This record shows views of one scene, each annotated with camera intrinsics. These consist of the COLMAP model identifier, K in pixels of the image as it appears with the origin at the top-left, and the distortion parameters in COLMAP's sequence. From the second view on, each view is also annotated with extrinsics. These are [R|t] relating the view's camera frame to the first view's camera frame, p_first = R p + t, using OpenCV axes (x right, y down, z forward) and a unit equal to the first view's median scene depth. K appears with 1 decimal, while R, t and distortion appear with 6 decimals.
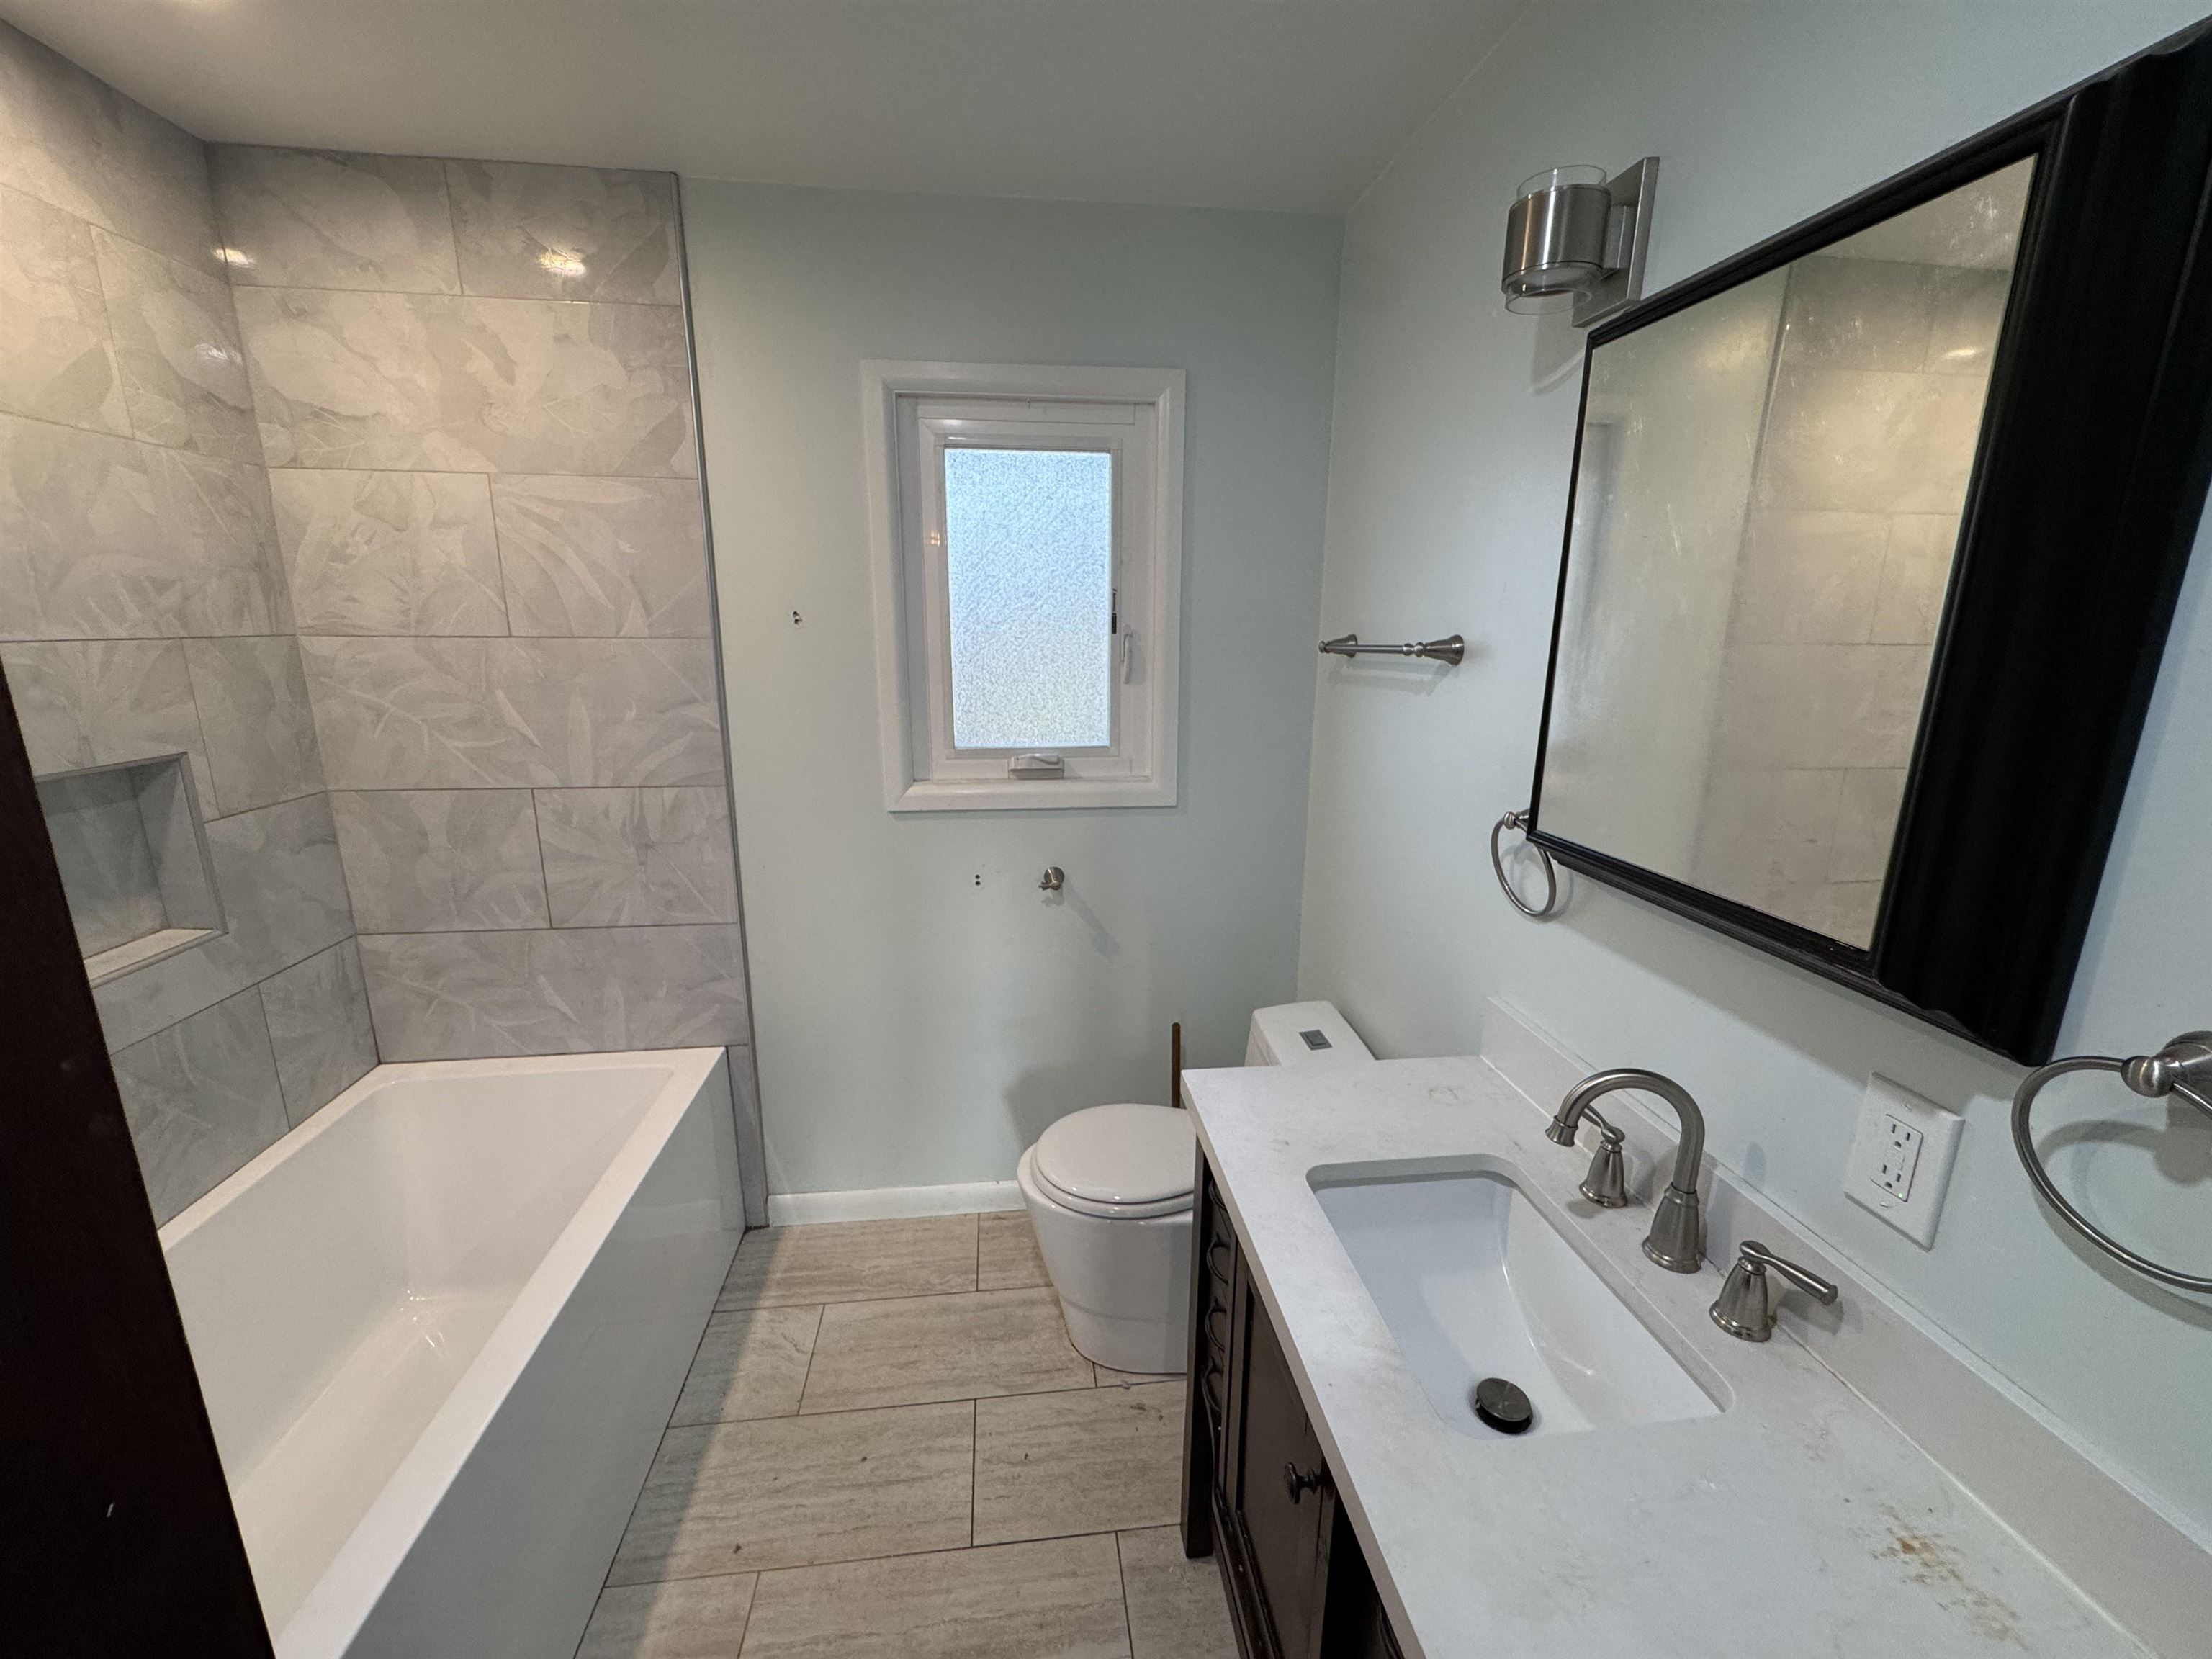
lens RADIAL K [[885.0, 0, 1105.4], [0, 885.0, 827.4], [0, 0, 1]] dist [-0.003319, -0.000684]
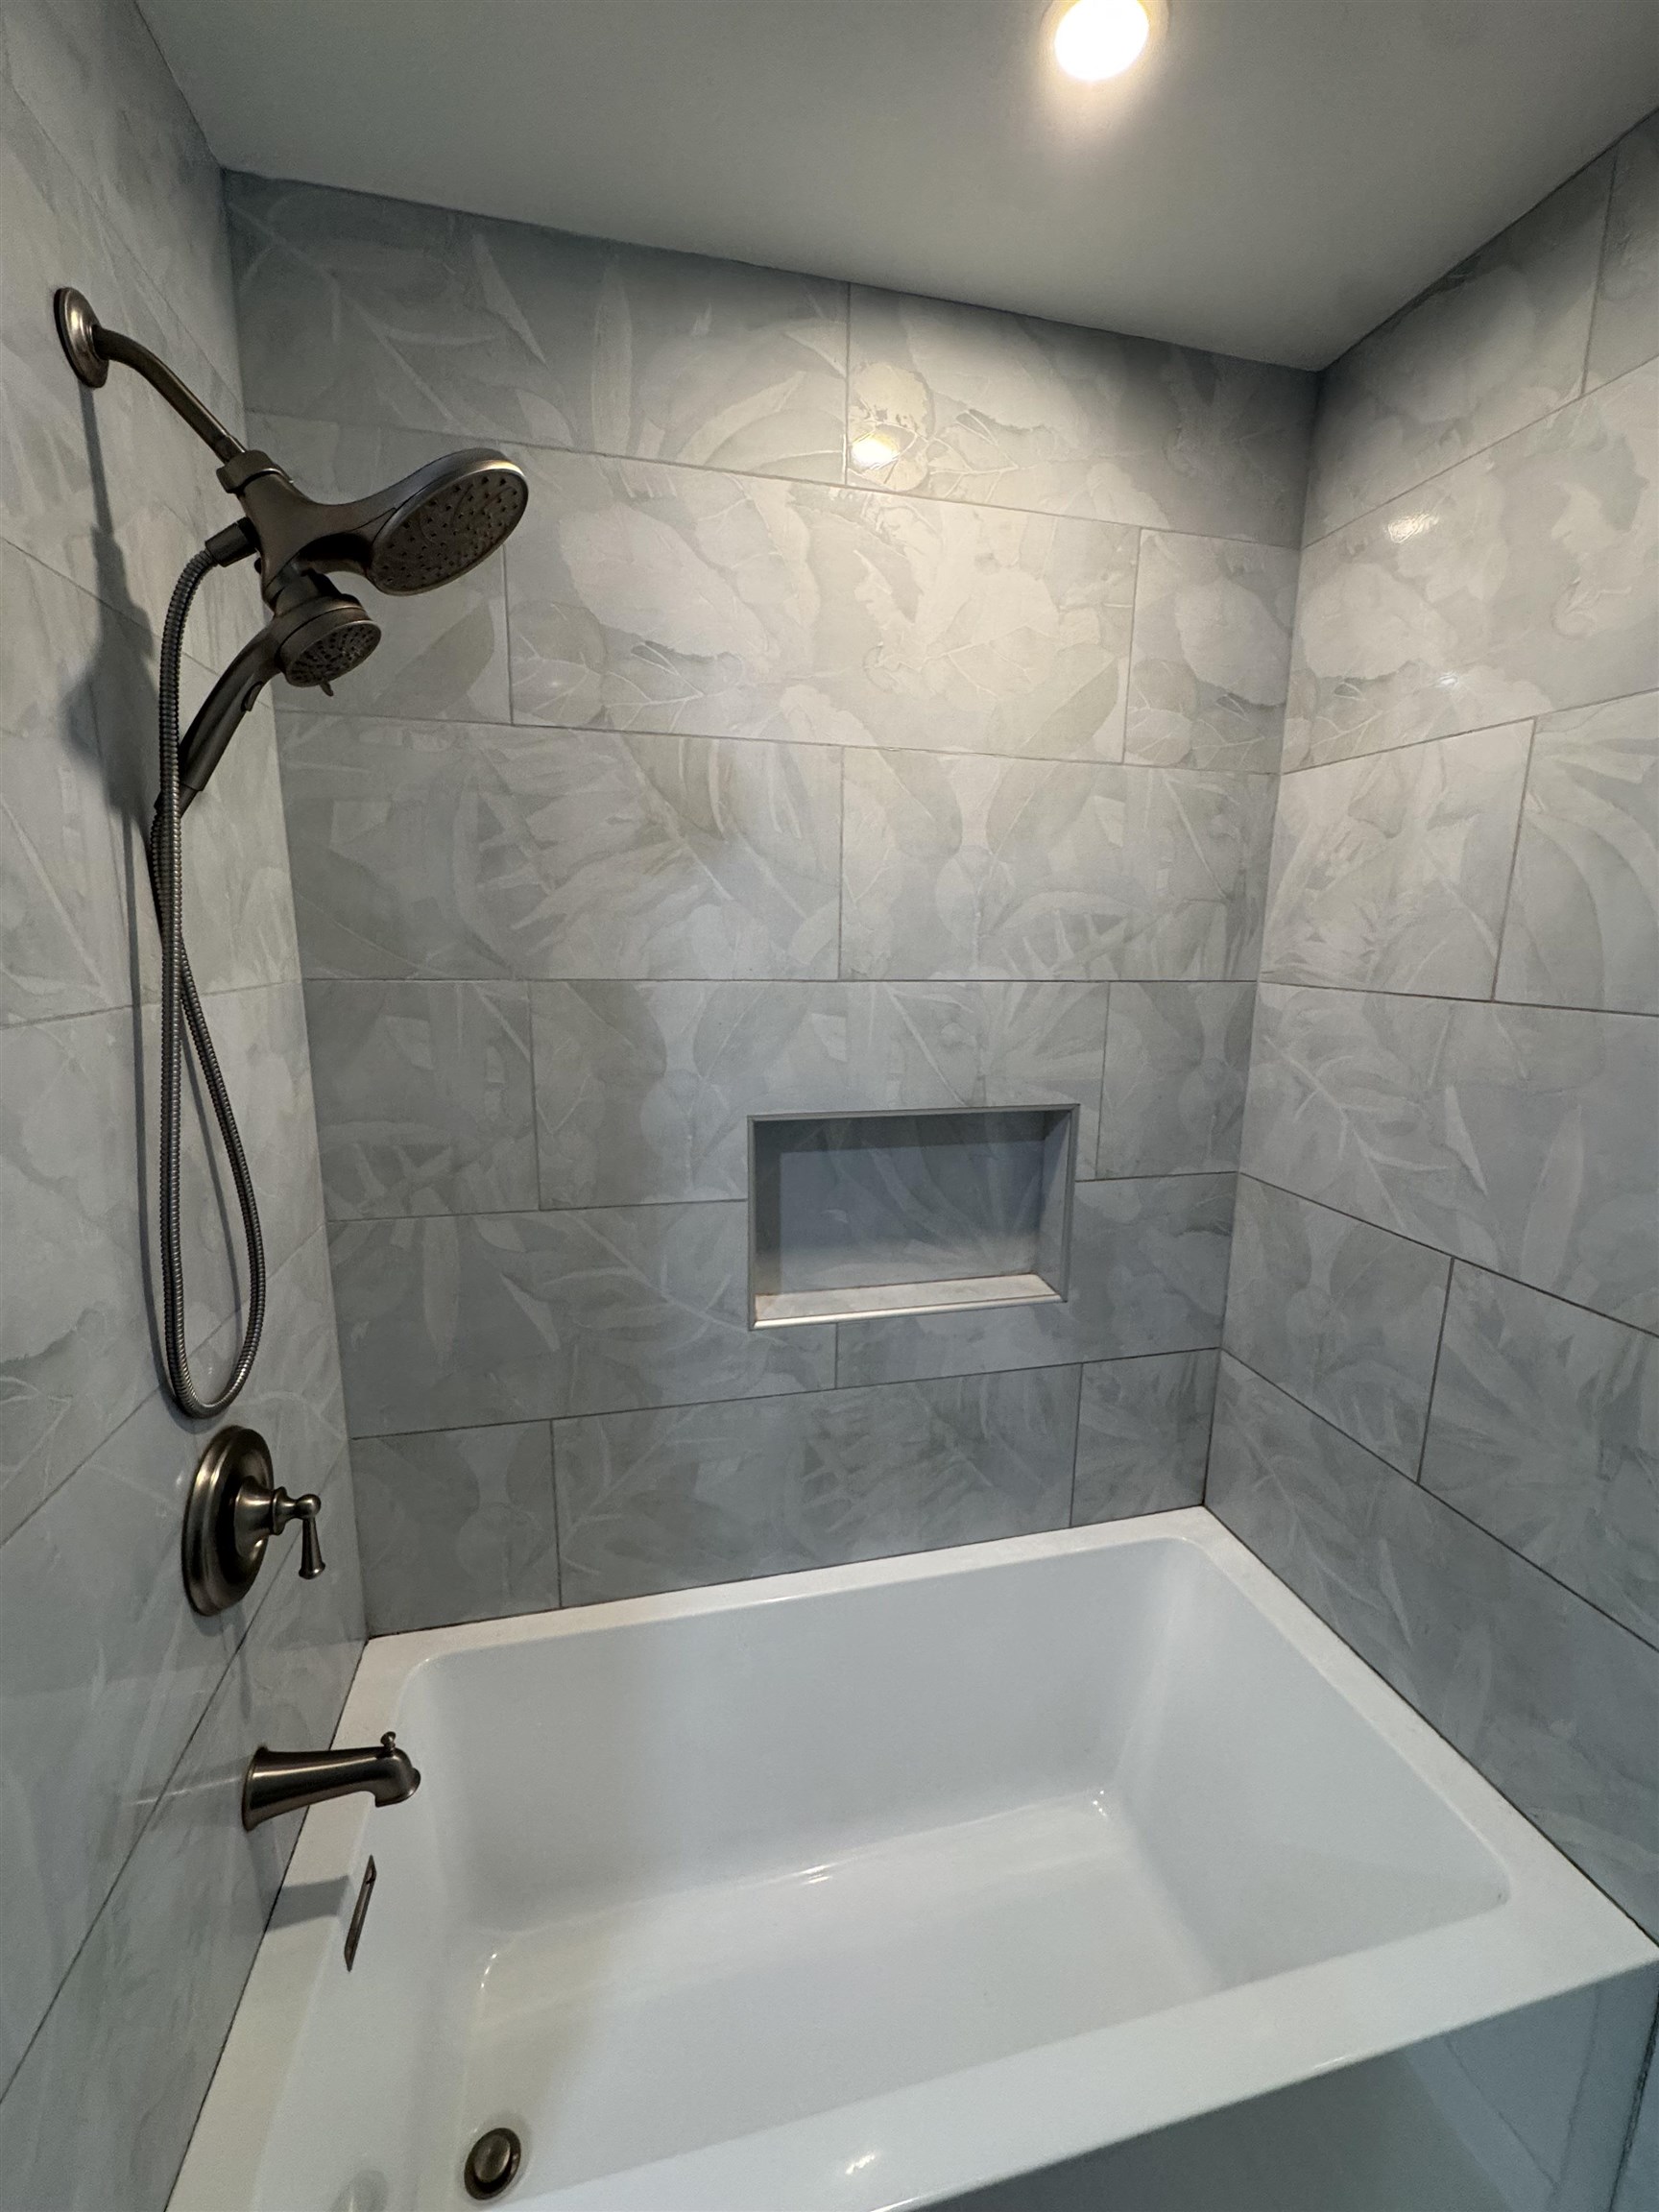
lens RADIAL K [[885.0, 0, 835.8], [0, 885.0, 1101.7], [0, 0, 1]] dist [-0.003319, -0.000684]
pose [[0.112733, 0.179714, -0.977238, -0.155846], [-0.239407, 0.959445, 0.148824, -0.143064], [0.964352, 0.217181, 0.151186, 0.540490]]
